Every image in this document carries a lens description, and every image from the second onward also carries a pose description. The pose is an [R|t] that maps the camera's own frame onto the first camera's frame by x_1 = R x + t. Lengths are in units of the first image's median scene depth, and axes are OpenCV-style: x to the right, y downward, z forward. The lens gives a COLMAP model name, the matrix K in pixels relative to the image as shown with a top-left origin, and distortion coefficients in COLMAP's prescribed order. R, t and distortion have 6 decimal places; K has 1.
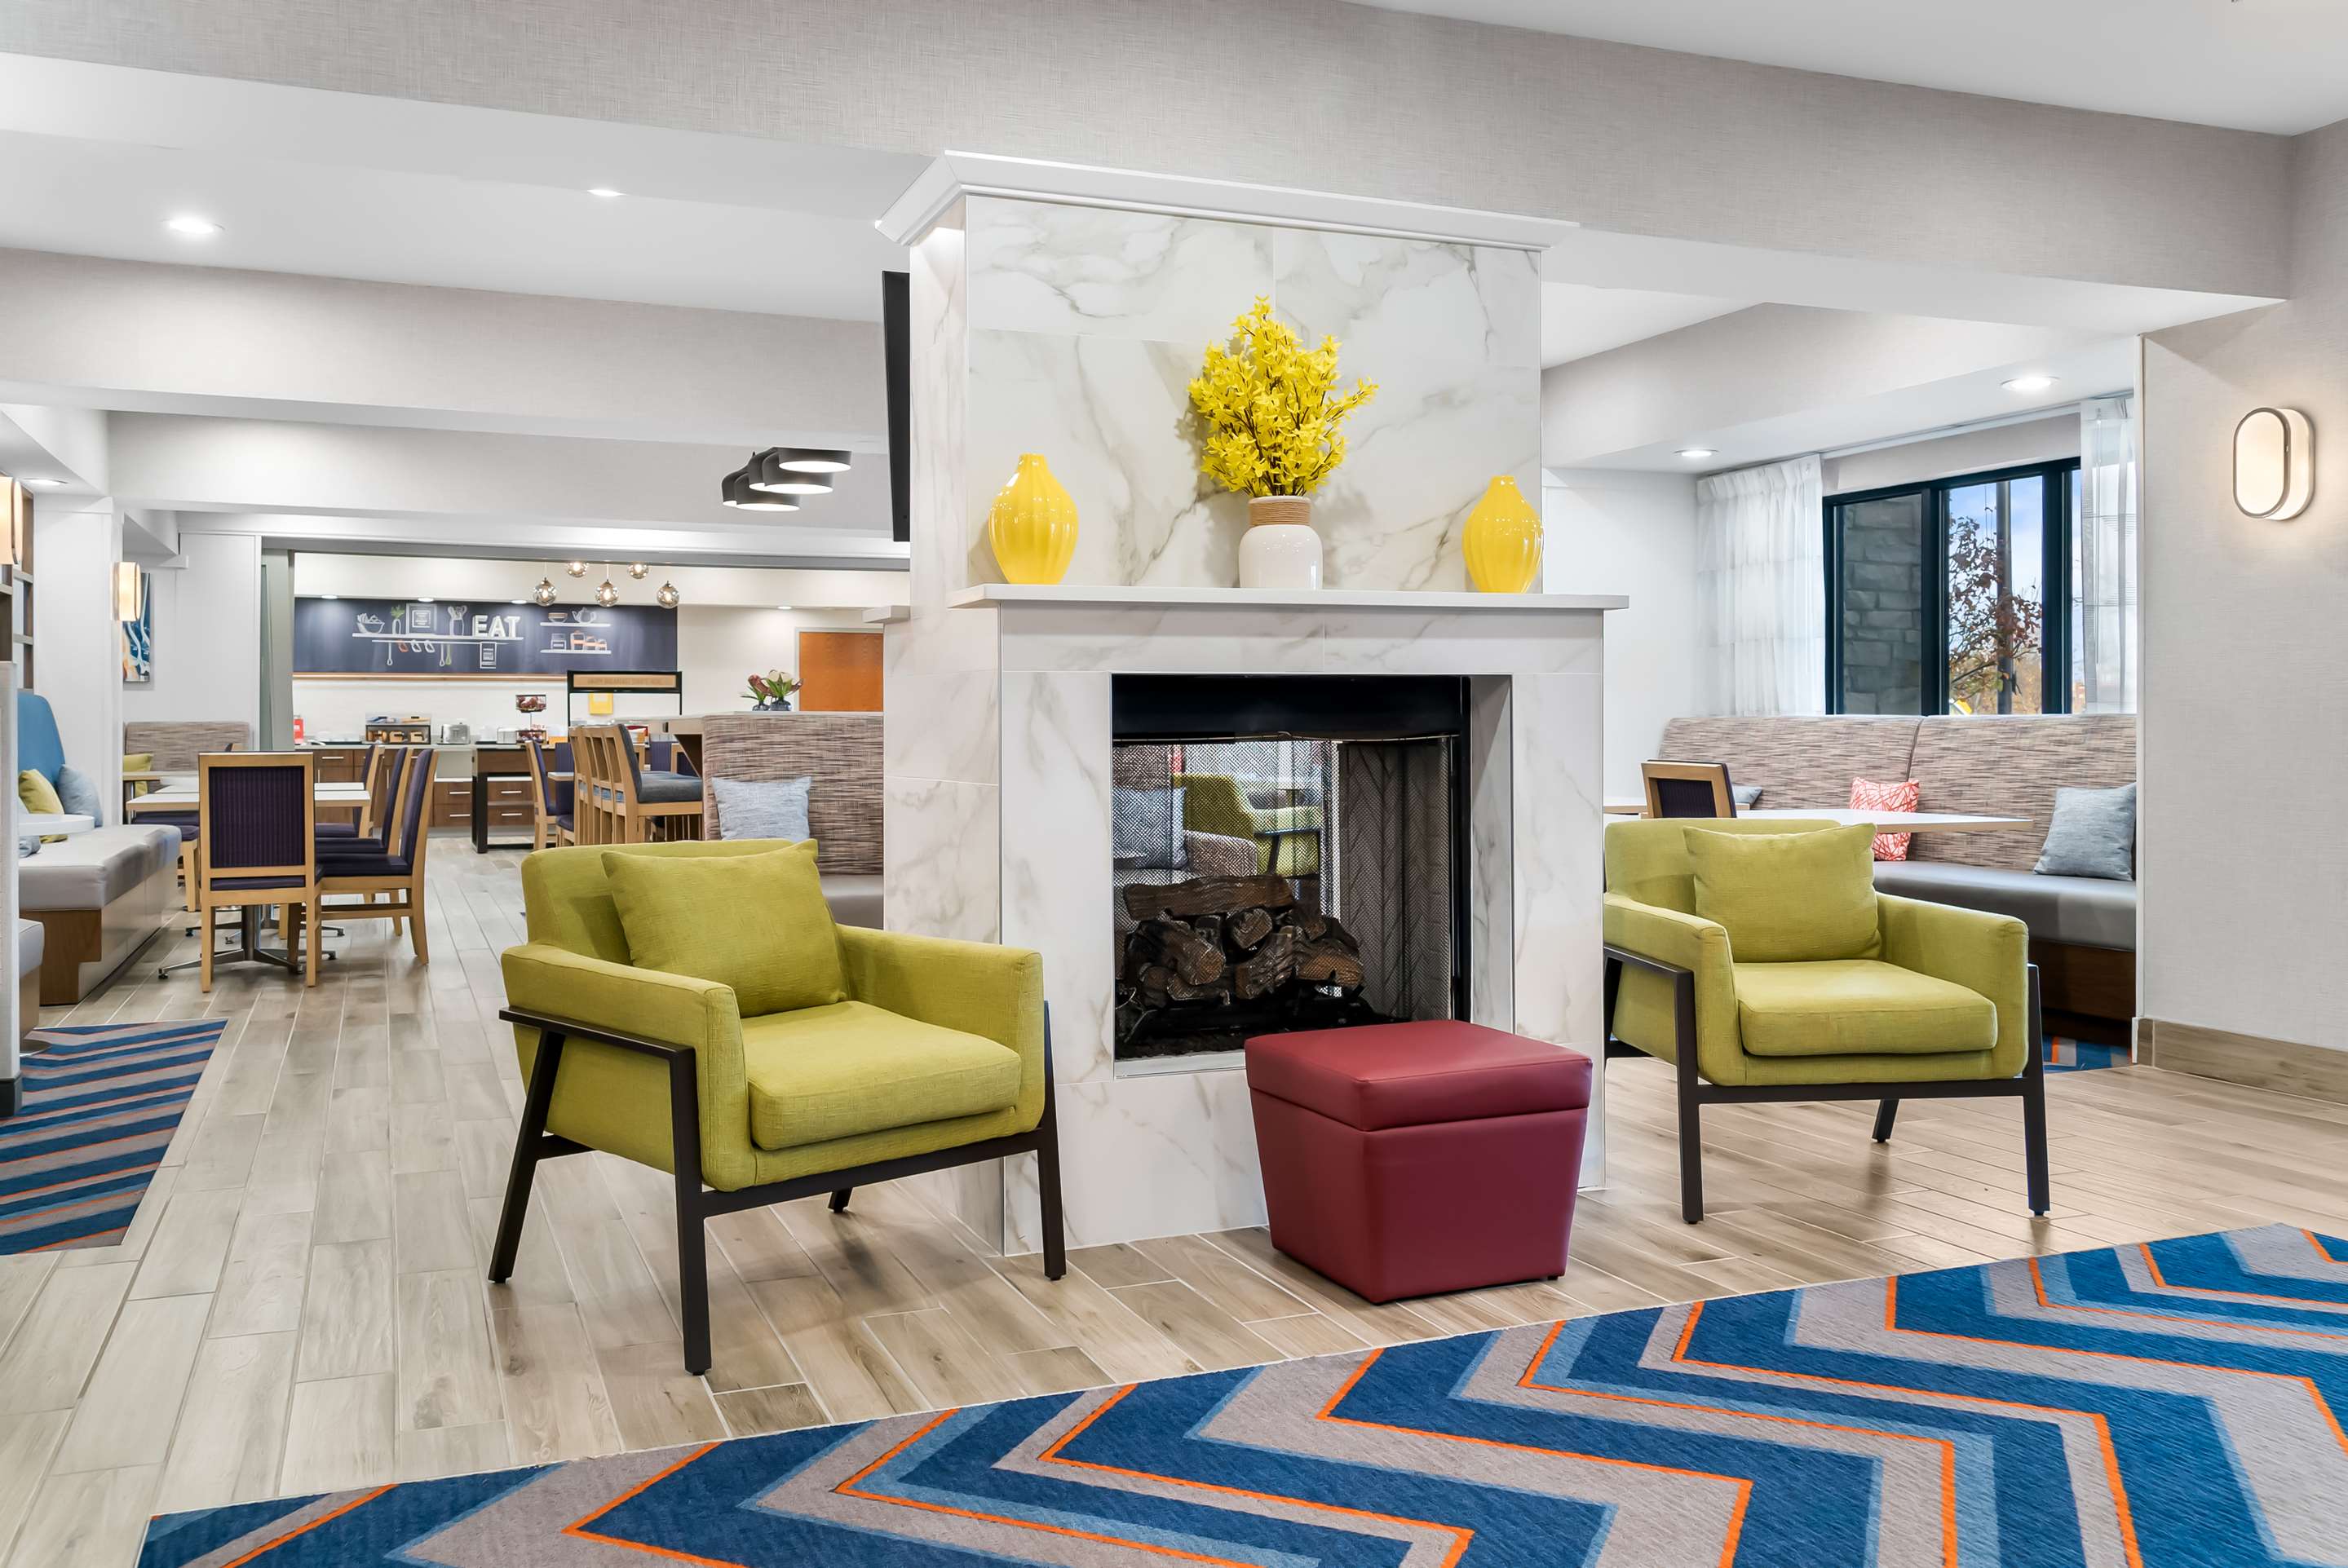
lens RADIAL K [[1908.3, 0, 1166.5], [0, 1908.3, 758.7], [0, 0, 1]] dist [0.016229, 0.002341]
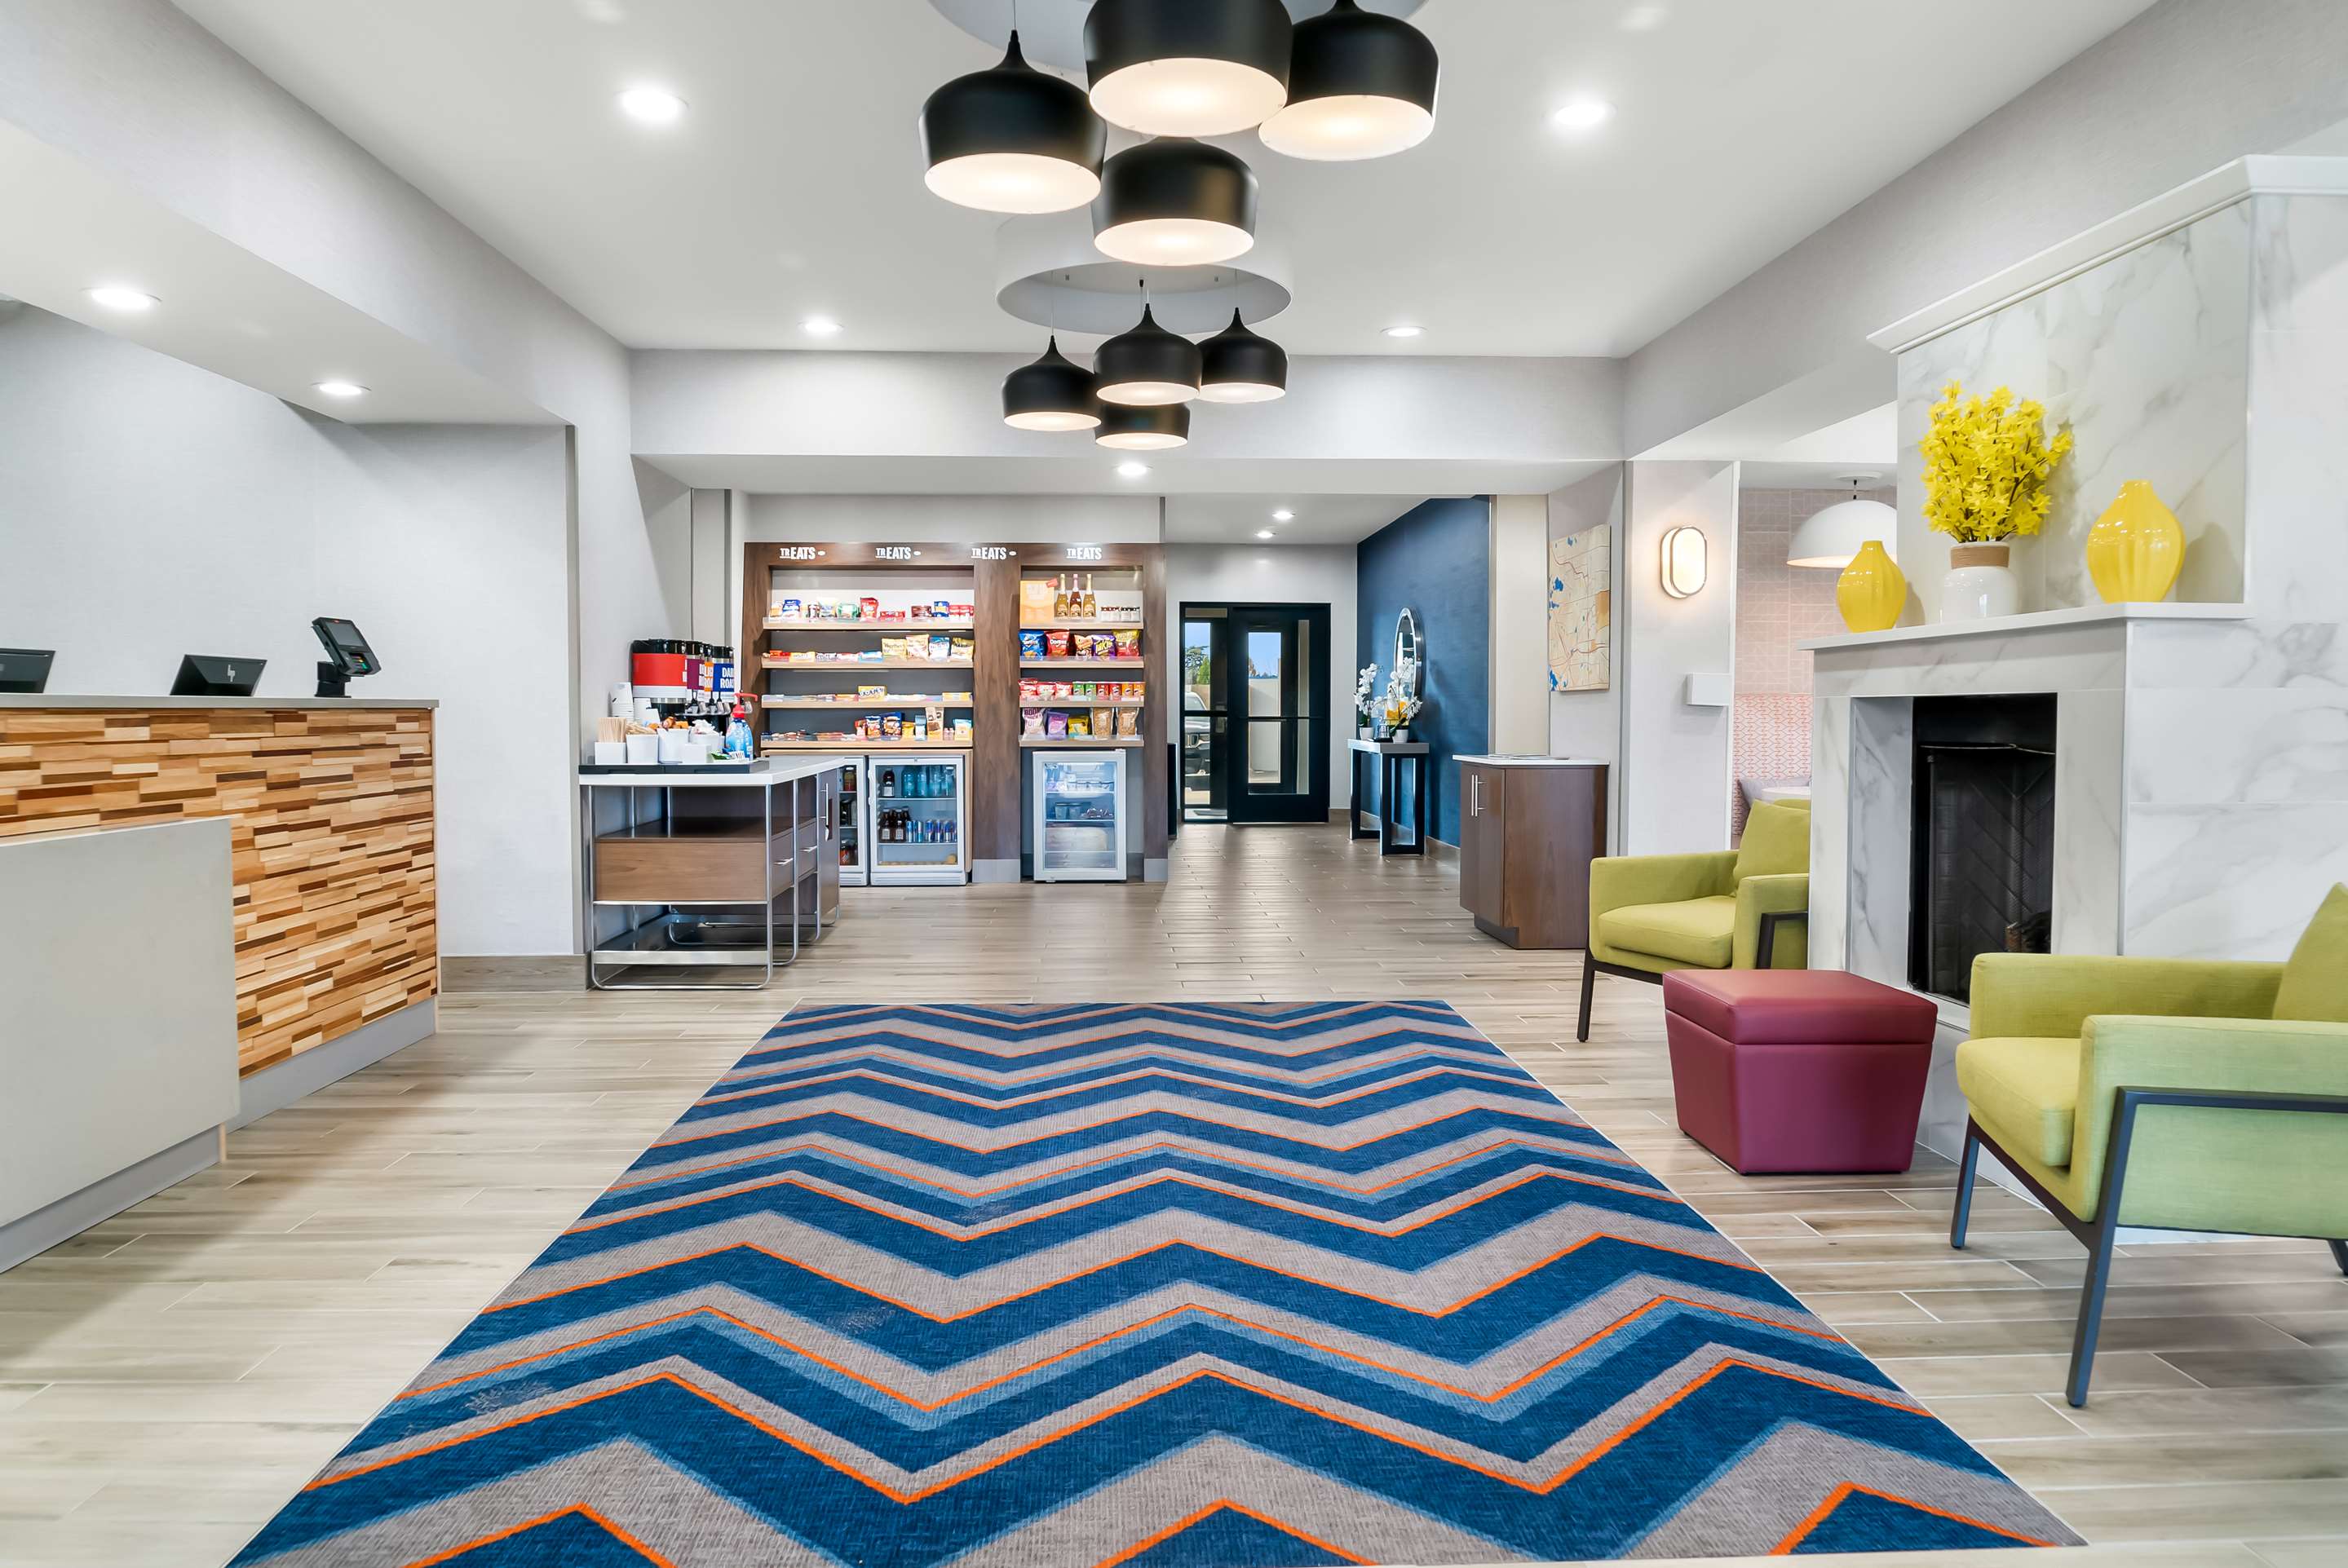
lens RADIAL K [[1584.1, 0, 1166.8], [0, 1584.1, 790.9], [0, 0, 1]] dist [-0.001815, -0.001658]
pose [[-0.320520, 0.056353, -0.945564, 1.341260], [-0.002884, 0.998166, 0.060465, -0.049615], [0.947237, 0.022107, -0.319770, 0.988194]]
